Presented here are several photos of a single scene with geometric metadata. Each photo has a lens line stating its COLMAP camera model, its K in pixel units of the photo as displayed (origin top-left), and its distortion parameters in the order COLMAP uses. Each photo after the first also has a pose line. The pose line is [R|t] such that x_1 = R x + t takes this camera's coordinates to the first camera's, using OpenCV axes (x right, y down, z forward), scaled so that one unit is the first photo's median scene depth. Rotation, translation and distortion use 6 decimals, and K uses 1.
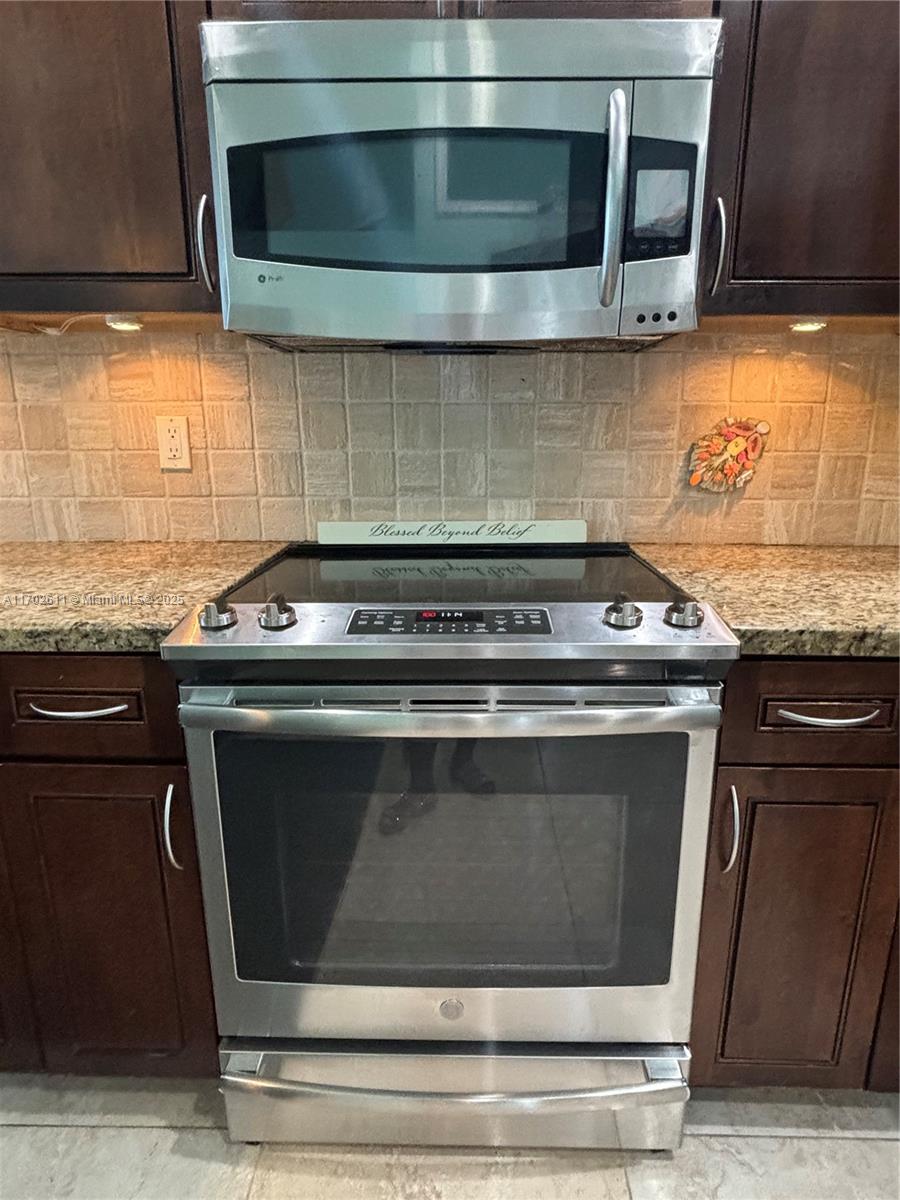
lens RADIAL K [[693.4, 0, 453.3], [0, 693.4, 600.6], [0, 0, 1]] dist [0.009174, -0.009553]
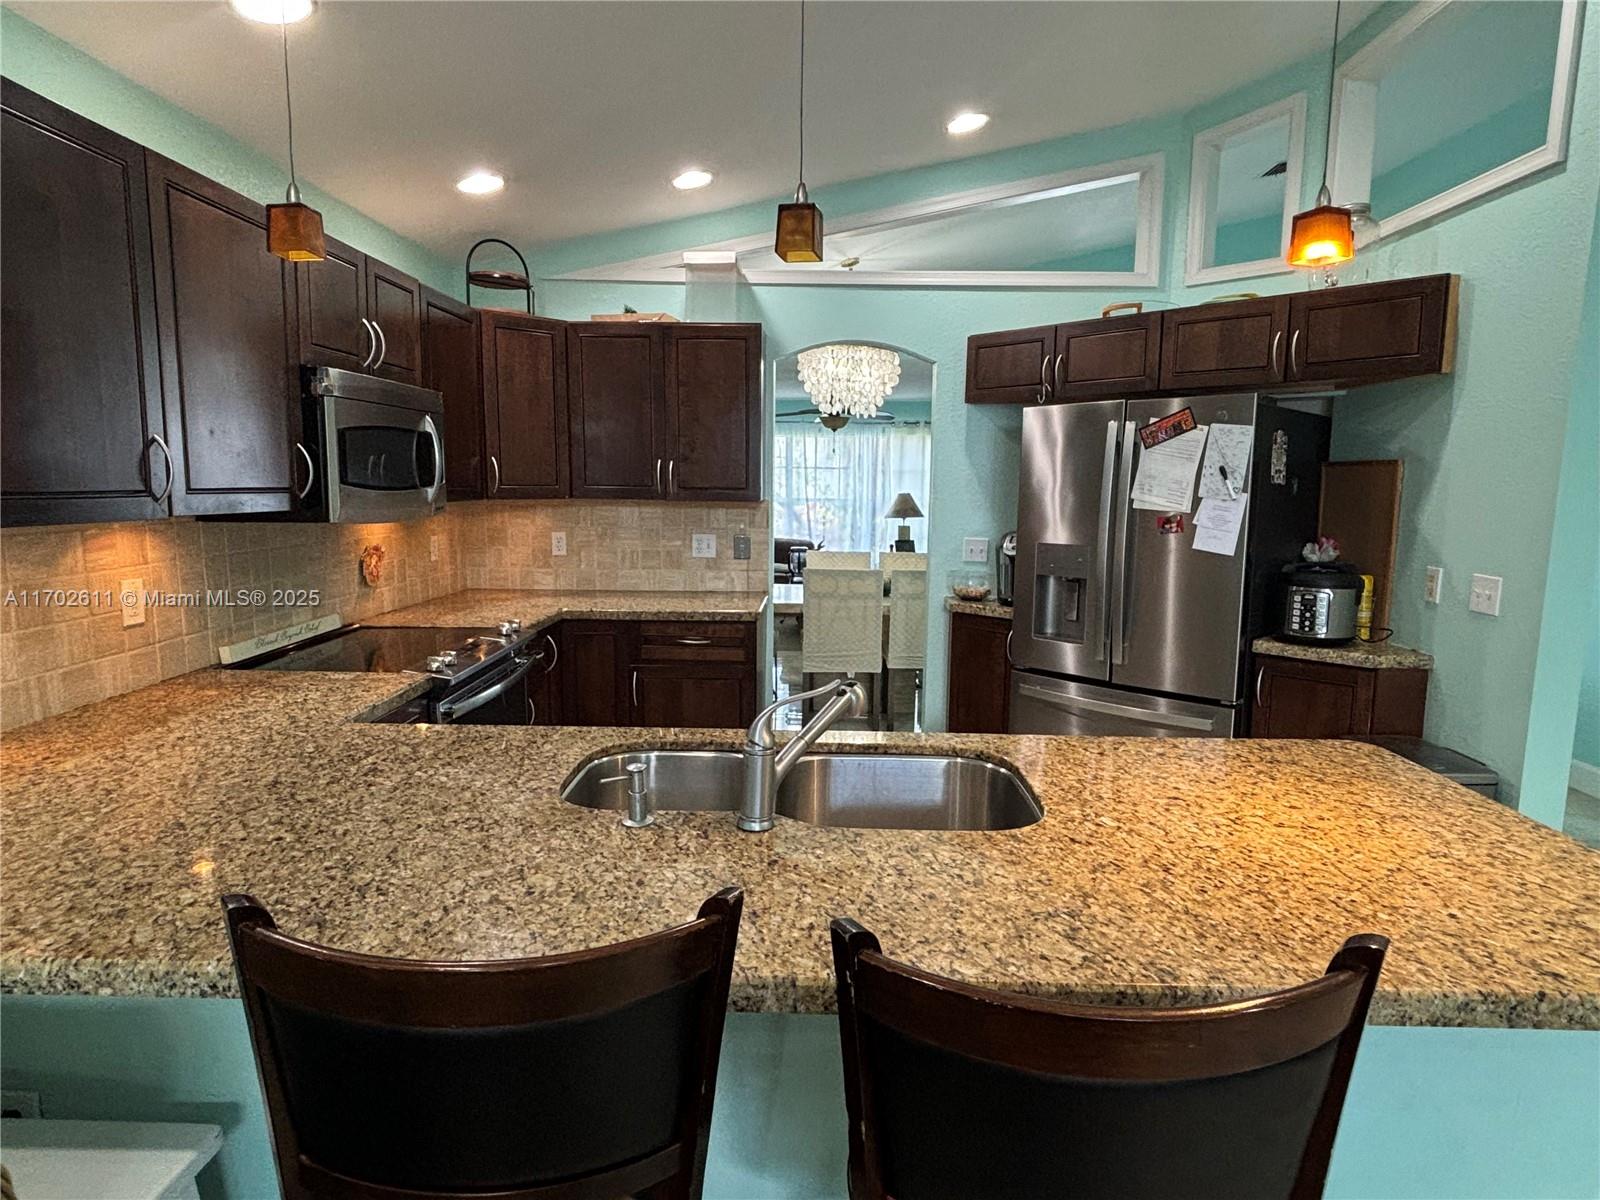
lens RADIAL K [[924.6, 0, 800.9], [0, 924.6, 604.6], [0, 0, 1]] dist [0.009174, -0.009553]
pose [[0.007106, -0.139606, 0.990182, -1.910615], [0.242814, 0.960812, 0.133722, -0.162672], [-0.970047, 0.239480, 0.040726, -0.117249]]
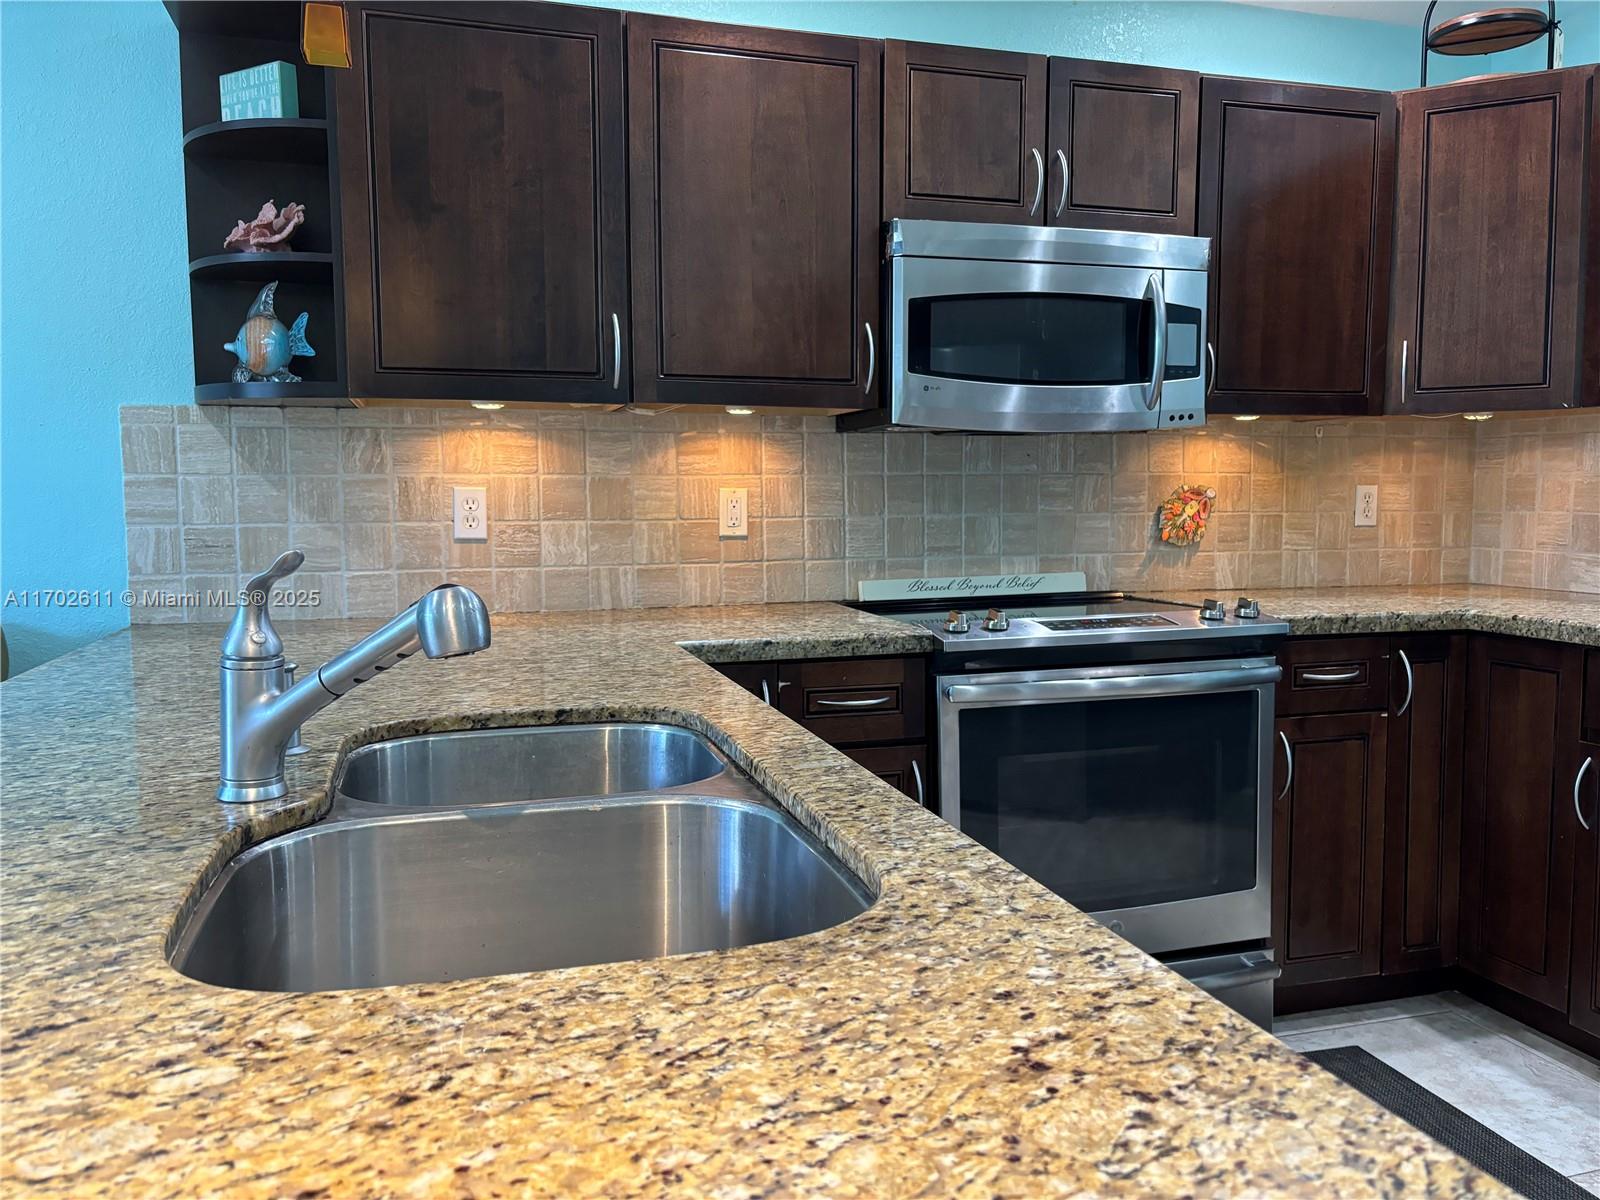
lens RADIAL K [[1218.2, 0, 796.4], [0, 1218.2, 604.8], [0, 0, 1]] dist [0.028595, -0.020756]
pose [[0.956565, -0.034720, 0.289443, -0.868119], [0.081273, 0.985278, -0.150407, 0.207028], [-0.279960, 0.167399, 0.945304, -0.787923]]
